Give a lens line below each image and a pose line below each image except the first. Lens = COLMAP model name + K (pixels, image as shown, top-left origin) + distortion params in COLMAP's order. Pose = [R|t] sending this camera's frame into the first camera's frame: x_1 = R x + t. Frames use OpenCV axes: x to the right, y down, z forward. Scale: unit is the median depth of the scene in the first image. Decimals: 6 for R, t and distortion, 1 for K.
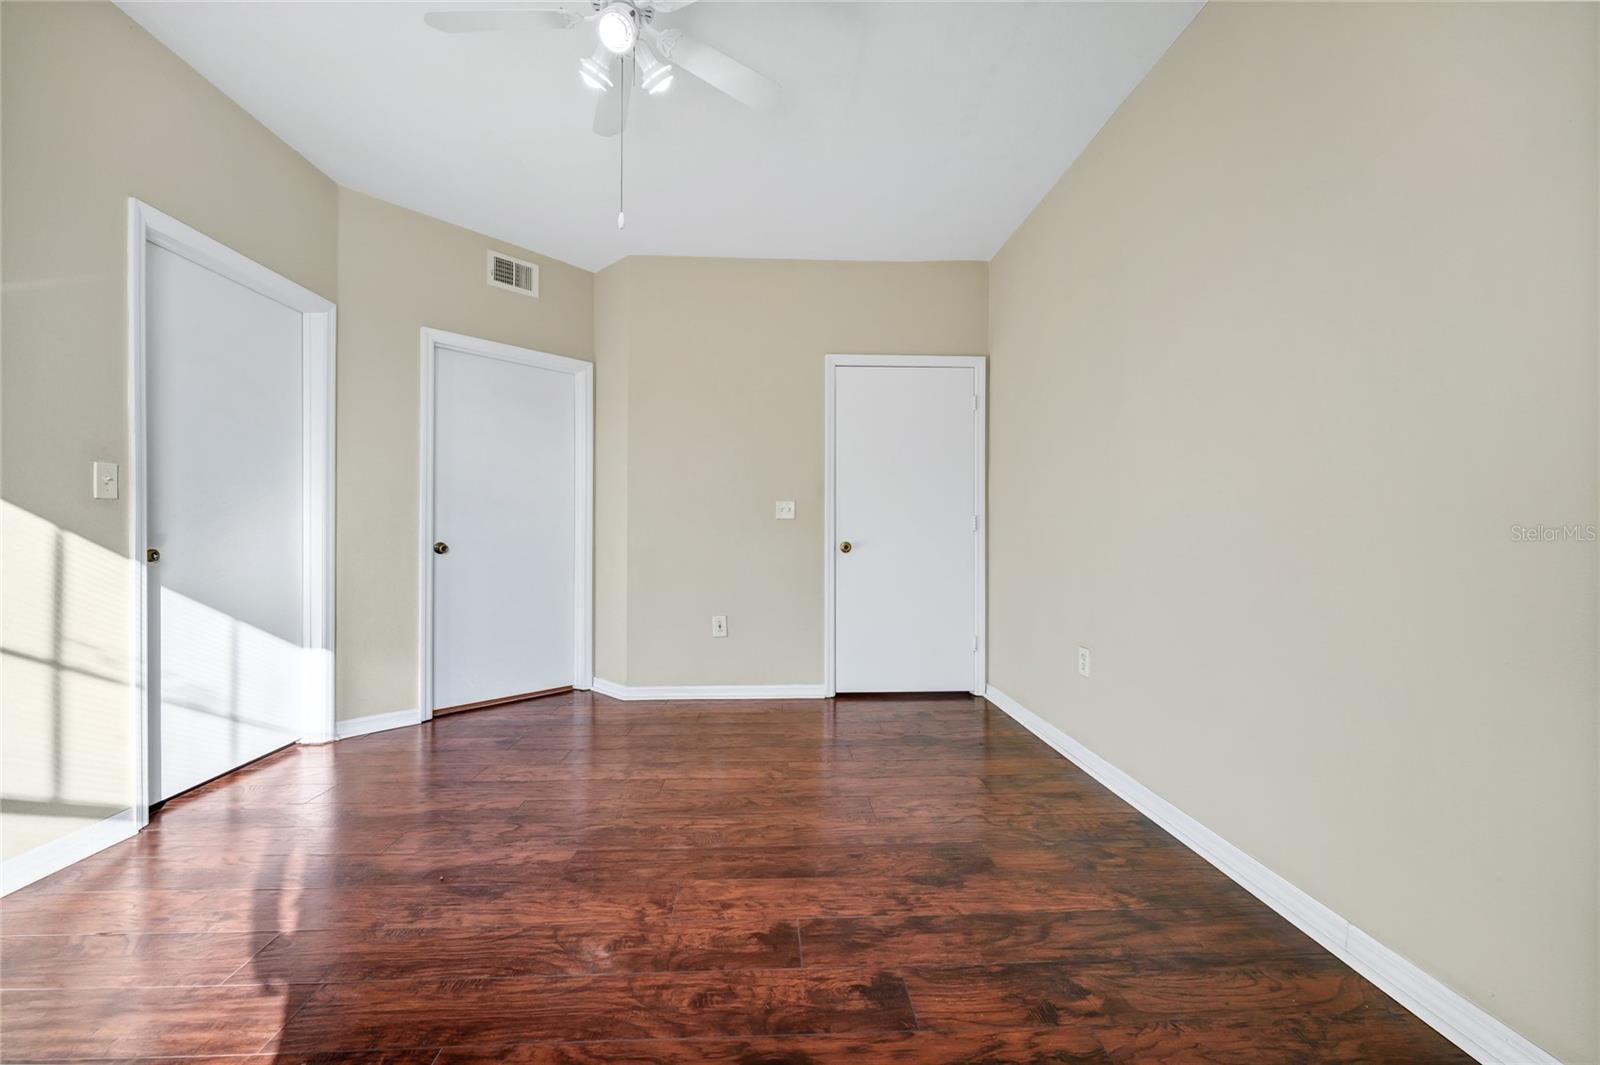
lens RADIAL K [[666.7, 0, 800.0], [0, 666.7, 532.5], [0, 0, 1]] dist [0.000502, 0.000025]
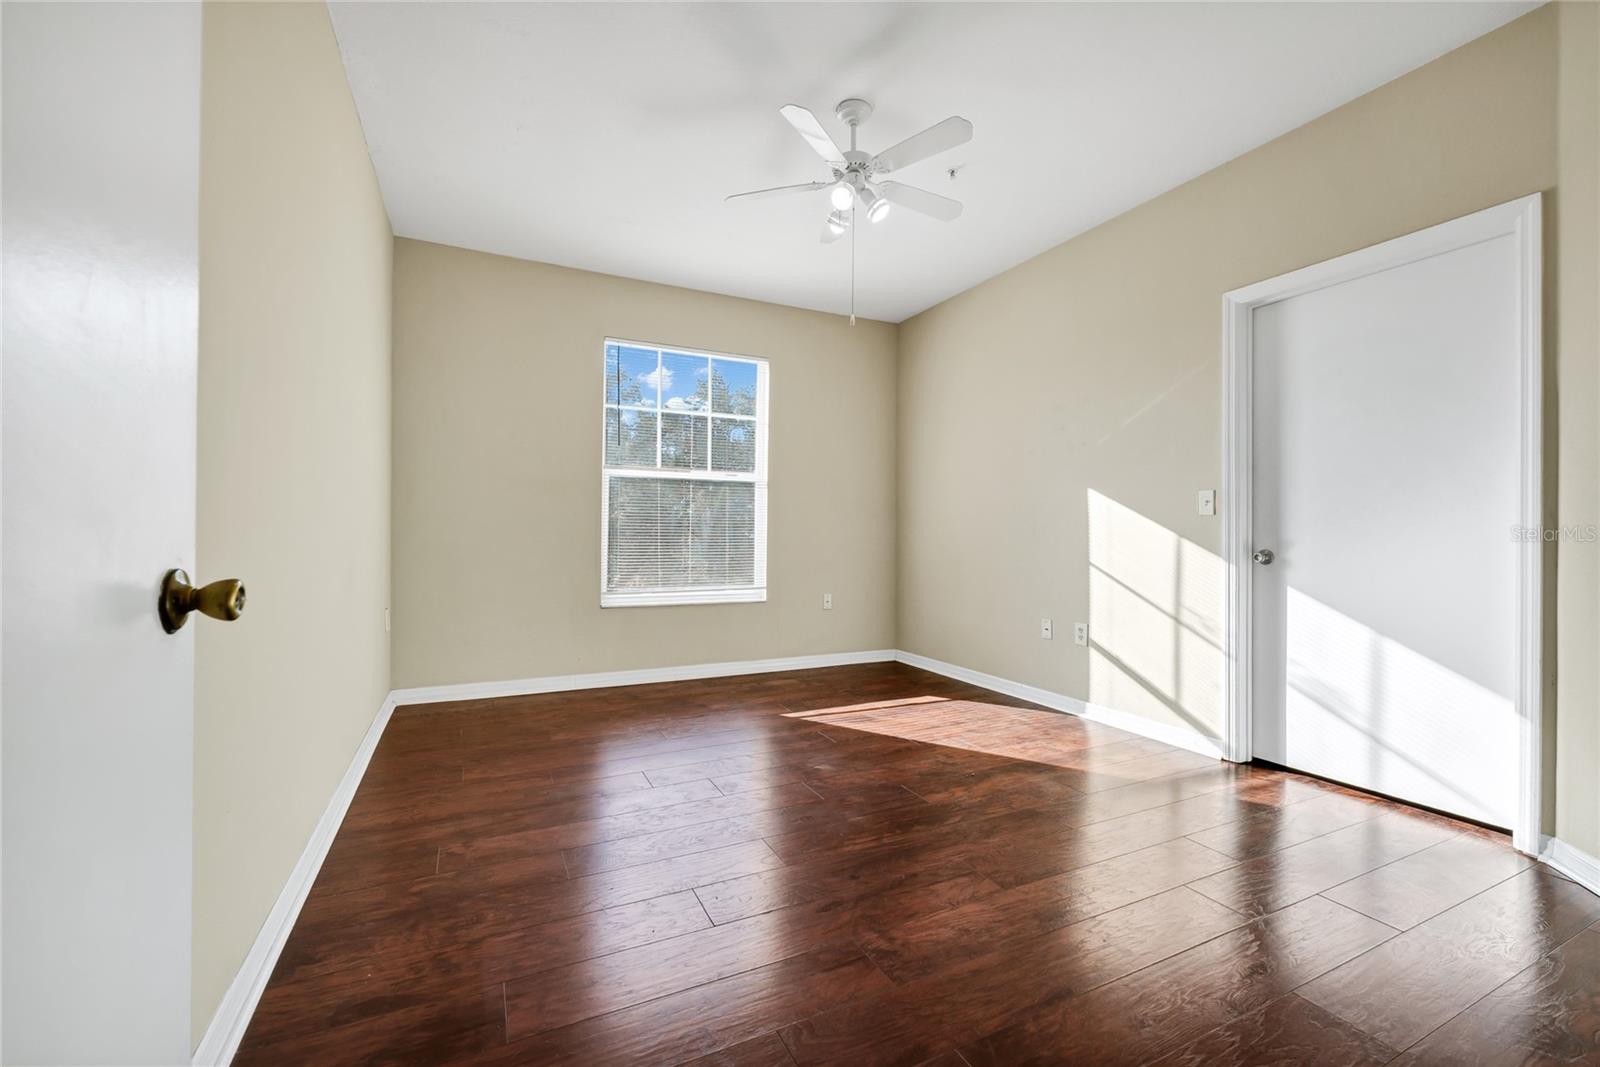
lens RADIAL K [[666.7, 0, 800.0], [0, 666.7, 533.5], [0, 0, 1]] dist [0.000502, 0.000025]
pose [[-0.921886, -0.011216, -0.387300, 0.373553], [-0.009722, 0.999936, -0.005816, 0.004643], [0.387340, -0.001596, -0.921935, 2.160406]]
